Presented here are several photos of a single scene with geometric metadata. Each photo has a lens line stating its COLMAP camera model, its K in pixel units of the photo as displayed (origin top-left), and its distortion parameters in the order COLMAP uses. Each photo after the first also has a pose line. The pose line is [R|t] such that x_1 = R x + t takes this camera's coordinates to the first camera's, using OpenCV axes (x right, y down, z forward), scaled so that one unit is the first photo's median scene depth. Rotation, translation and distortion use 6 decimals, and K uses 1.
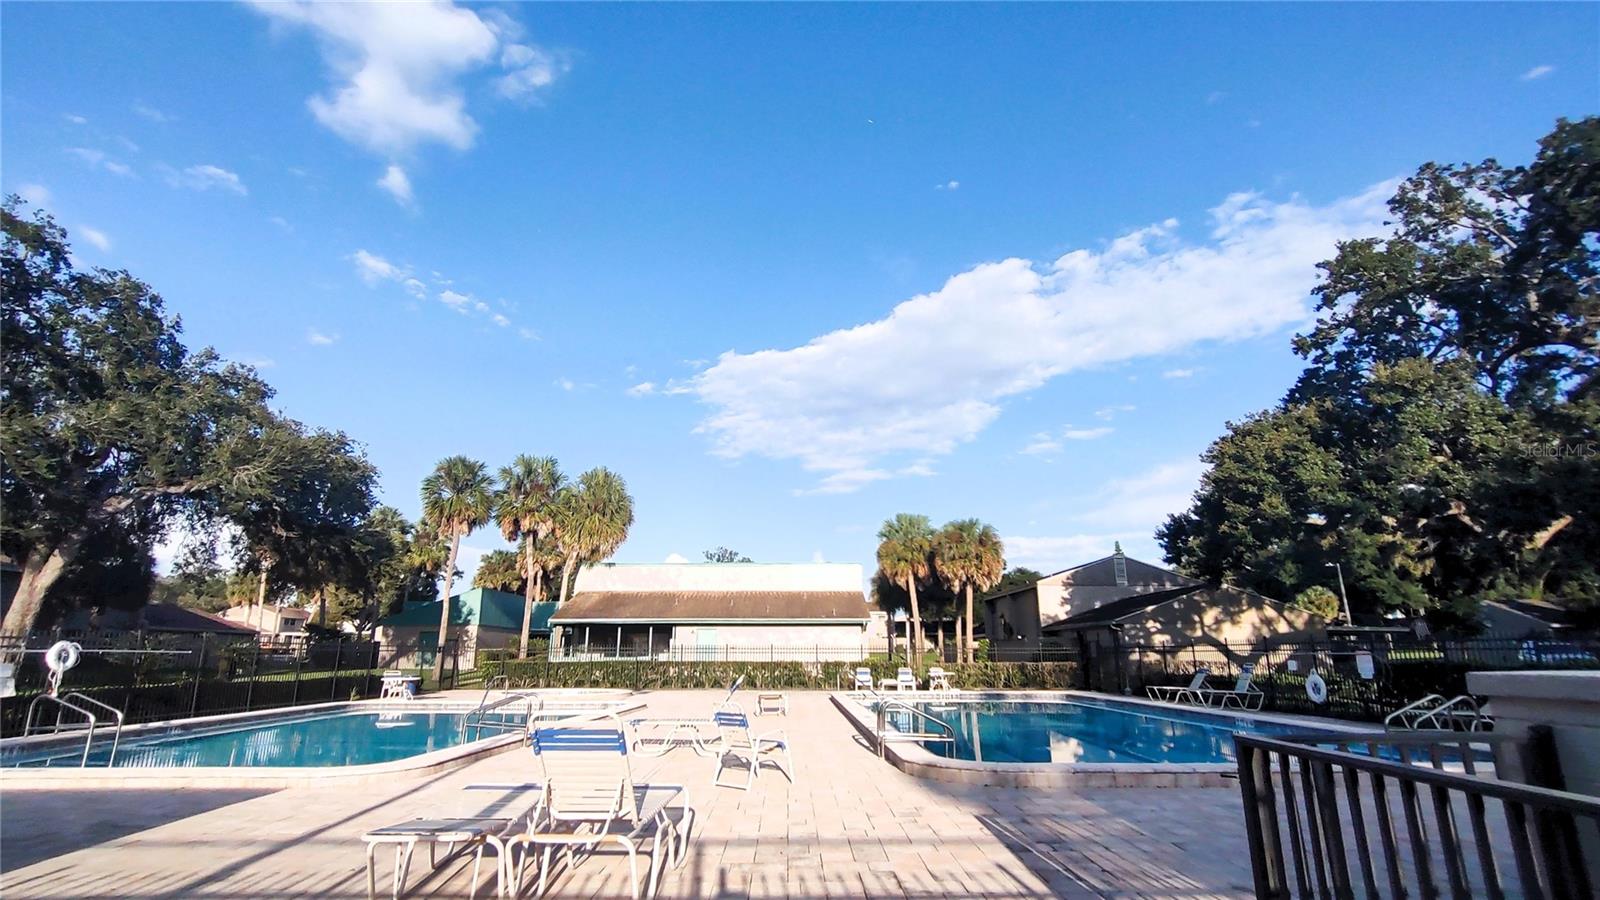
lens RADIAL K [[768.6, 0, 793.4], [0, 768.6, 448.1], [0, 0, 1]] dist [-0.005209, 0.001834]
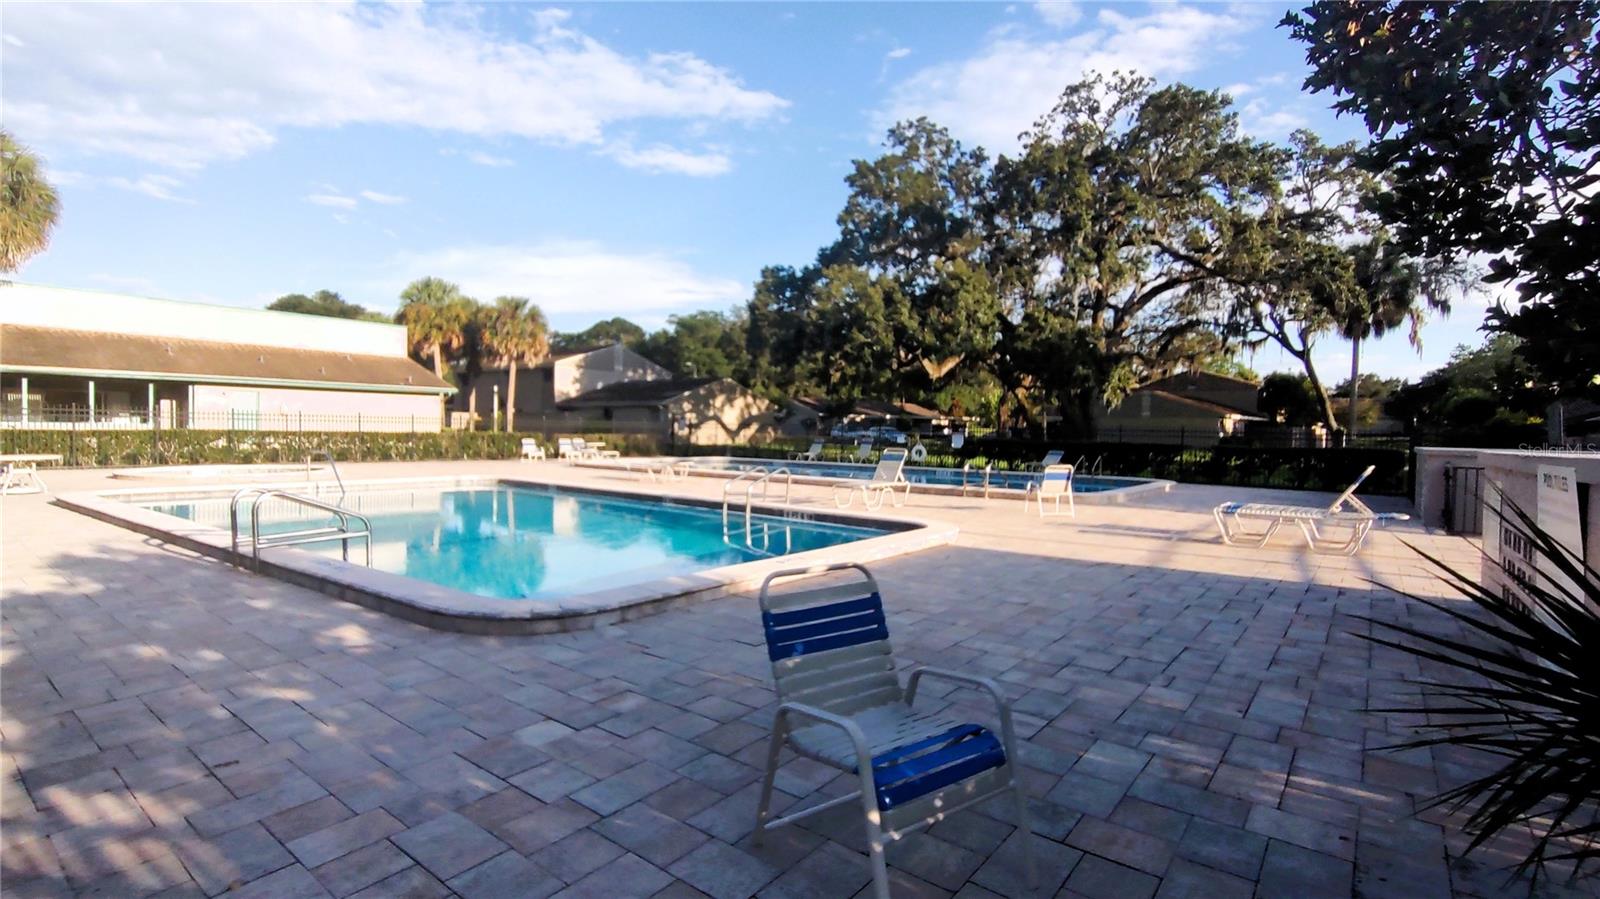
lens RADIAL K [[726.7, 0, 794.6], [0, 726.7, 446.8], [0, 0, 1]] dist [-0.004638, 0.000265]
pose [[0.611709, -0.009924, 0.791021, -0.377951], [-0.220084, 0.958311, 0.182217, 0.036761], [-0.759852, -0.285555, 0.584023, 0.141494]]
